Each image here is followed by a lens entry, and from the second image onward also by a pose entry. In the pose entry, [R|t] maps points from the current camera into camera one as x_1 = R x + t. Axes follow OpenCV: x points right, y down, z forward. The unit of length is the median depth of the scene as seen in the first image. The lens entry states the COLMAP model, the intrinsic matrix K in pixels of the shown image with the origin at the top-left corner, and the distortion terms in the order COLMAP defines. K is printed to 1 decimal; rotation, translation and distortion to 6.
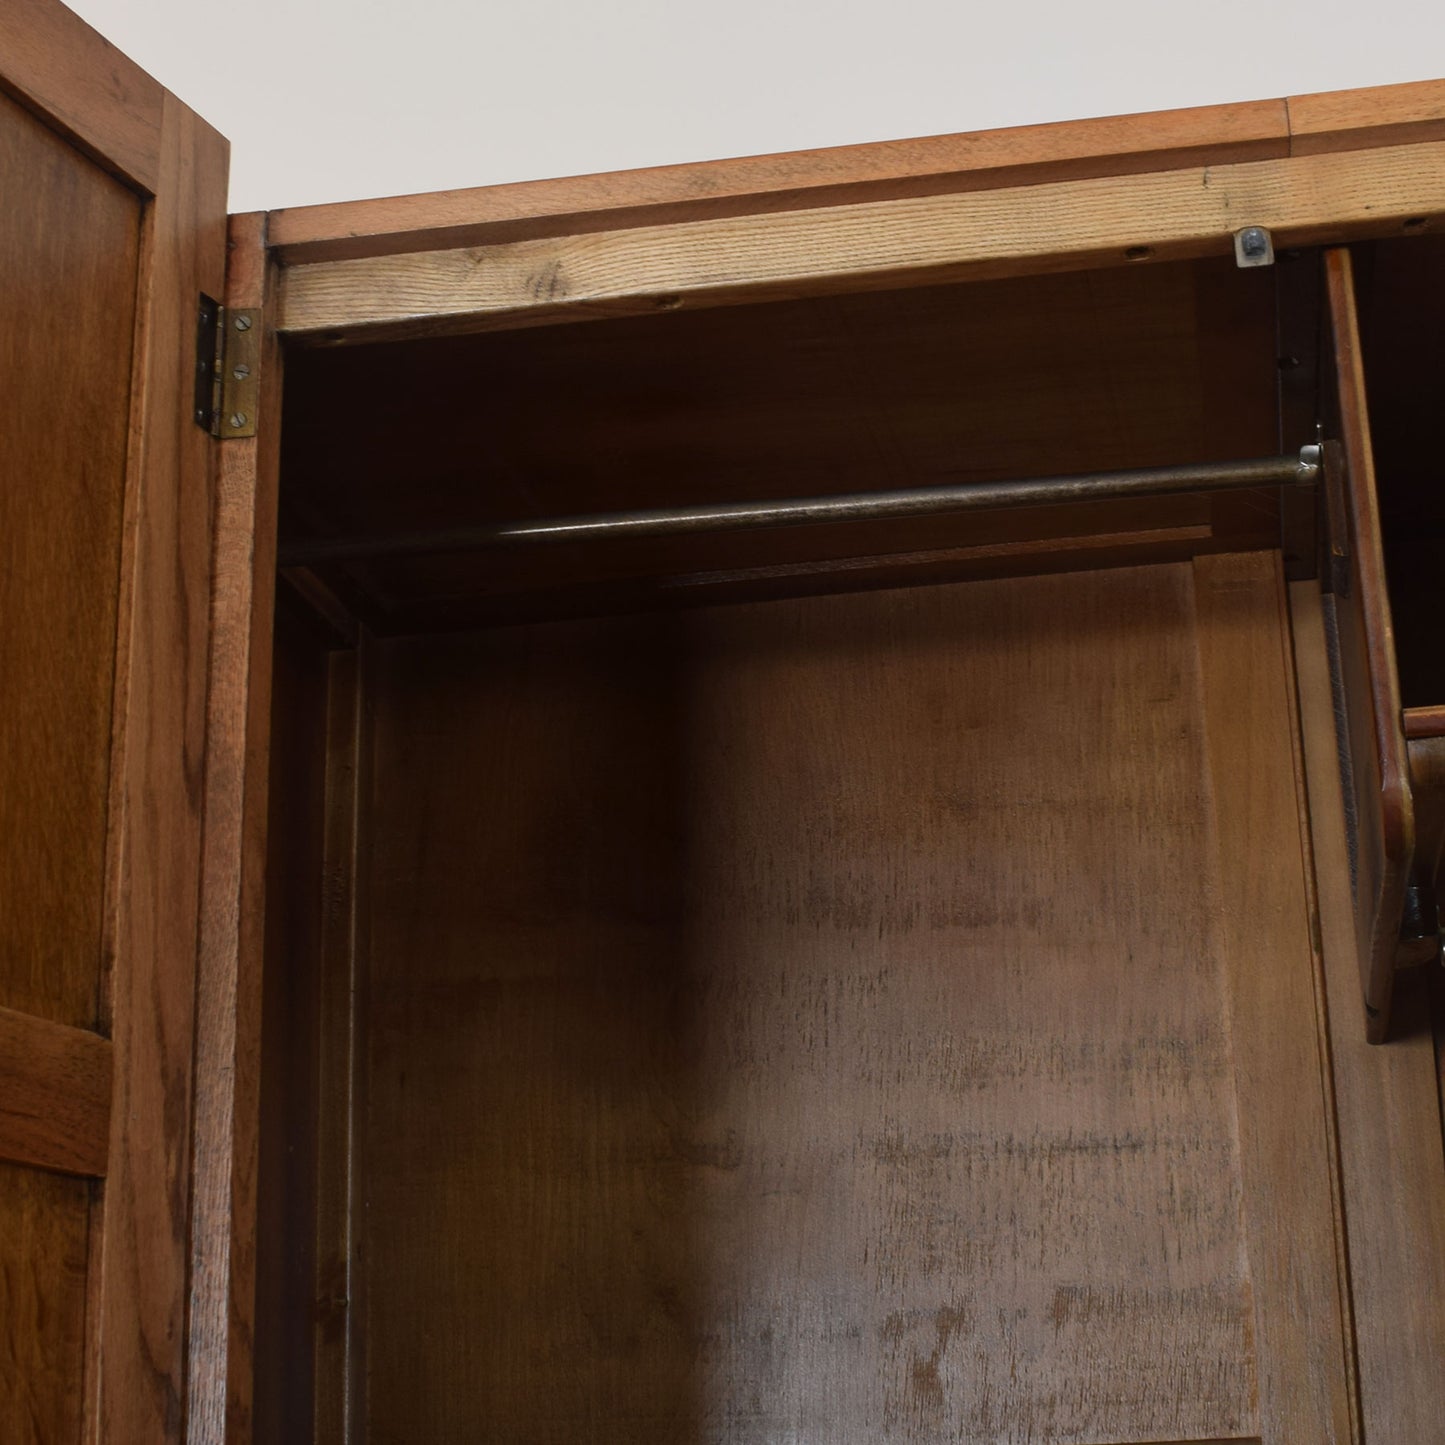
lens RADIAL K [[2723.5, 0, 757.5], [0, 2723.5, 723.0], [0, 0, 1]] dist [-0.064737, -0.138866]
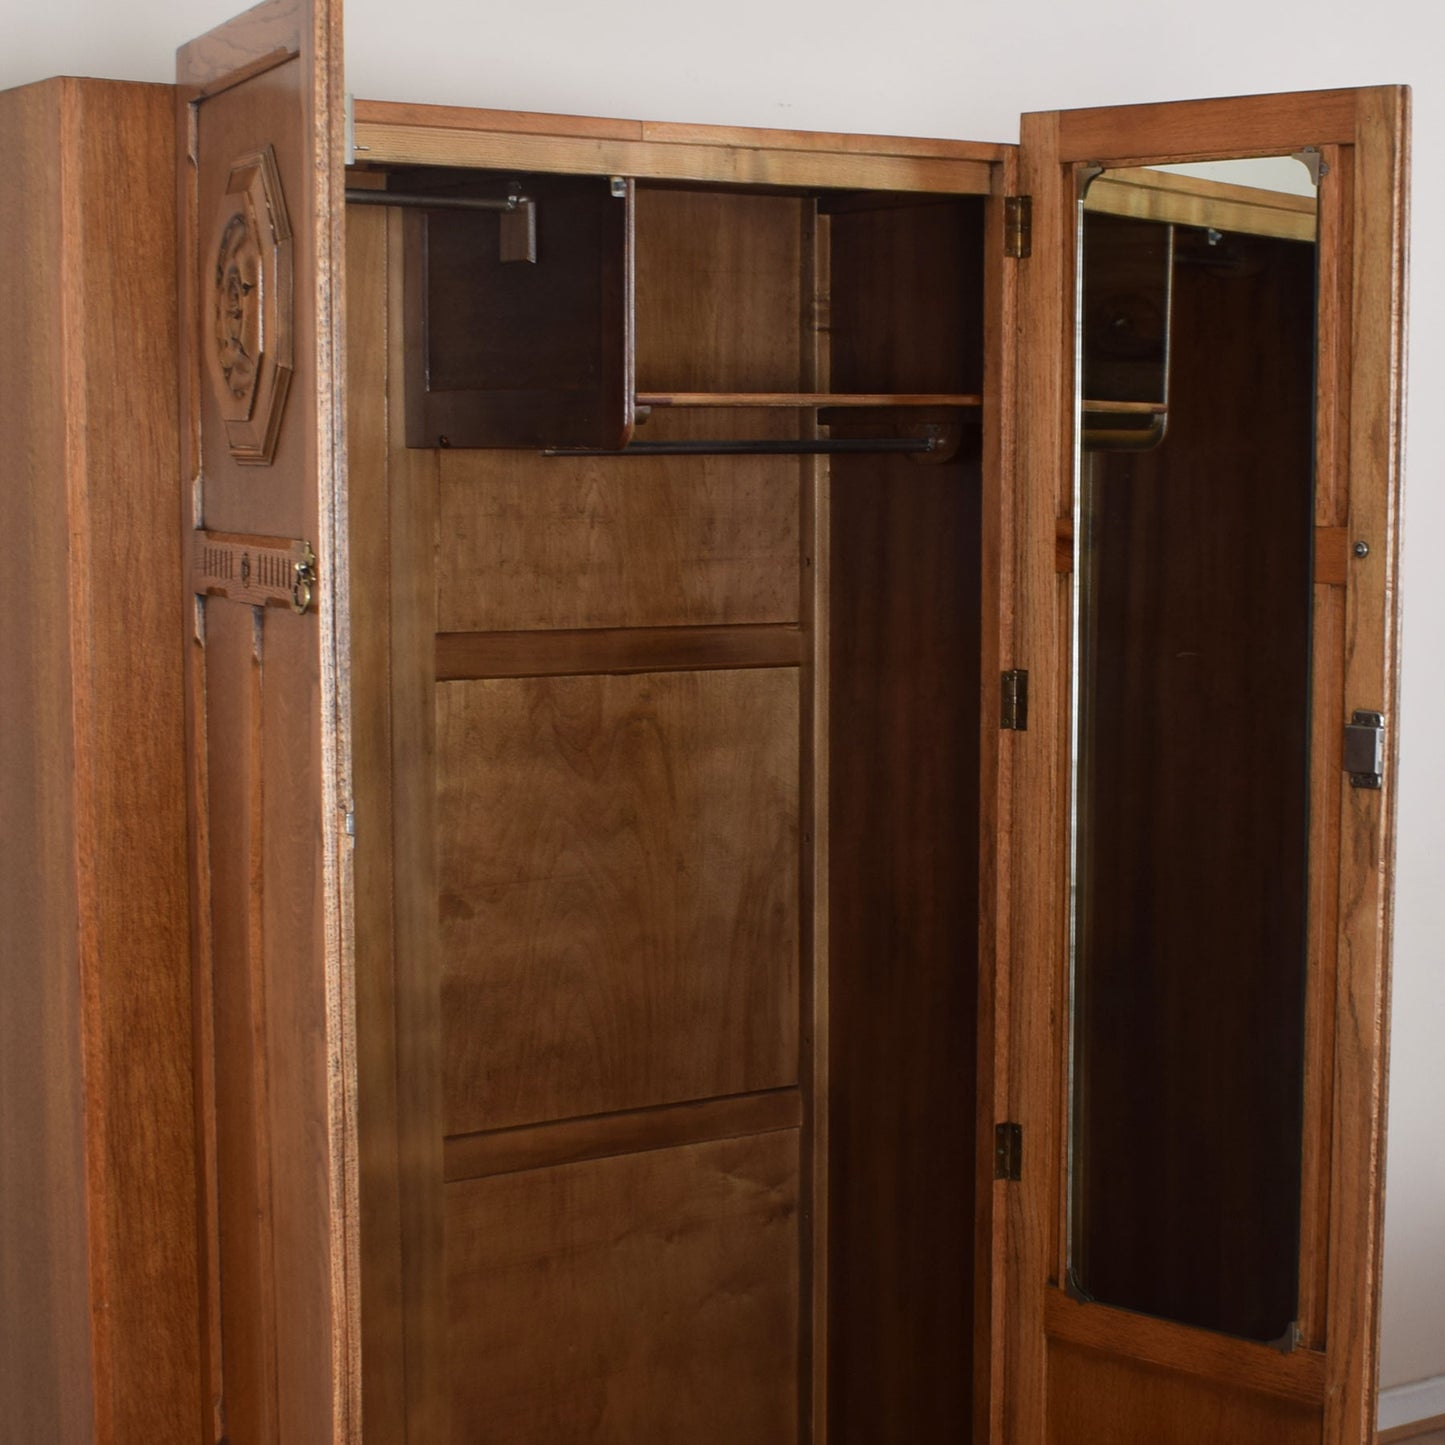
lens RADIAL K [[2947.7, 0, 815.2], [0, 2947.7, 904.6], [0, 0, 1]] dist [-0.080600, -0.155095]
pose [[0.691054, -0.077295, 0.718658, -1.140560], [-0.239228, 0.913771, 0.328319, -0.353703], [-0.682066, -0.398809, 0.612974, -0.651237]]
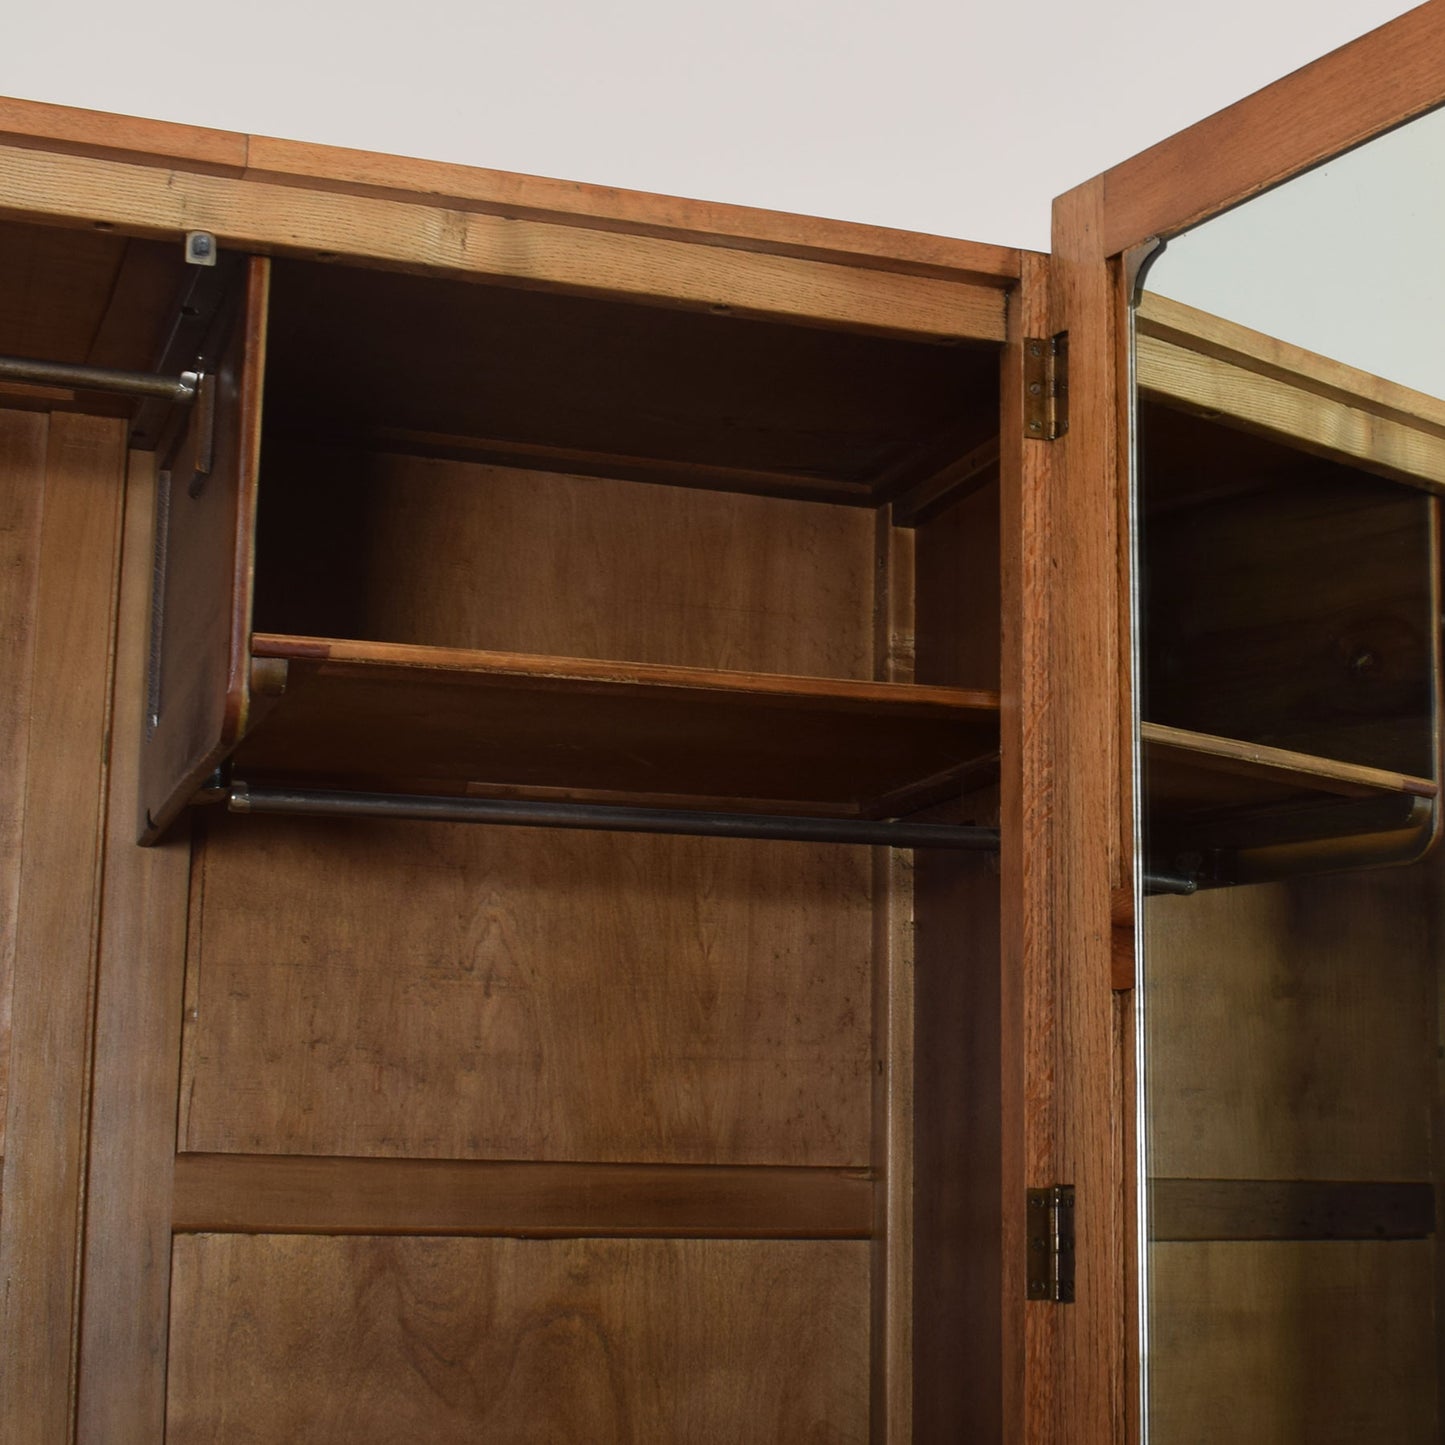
lens RADIAL K [[2656.2, 0, 1051.9], [0, 2656.2, 784.2], [0, 0, 1]] dist [-0.109111, 0.044235]
pose [[0.811170, 0.123151, 0.571697, -0.118634], [-0.195532, 0.978428, 0.066671, -0.067655], [-0.551154, -0.165867, 0.817752, -0.184855]]
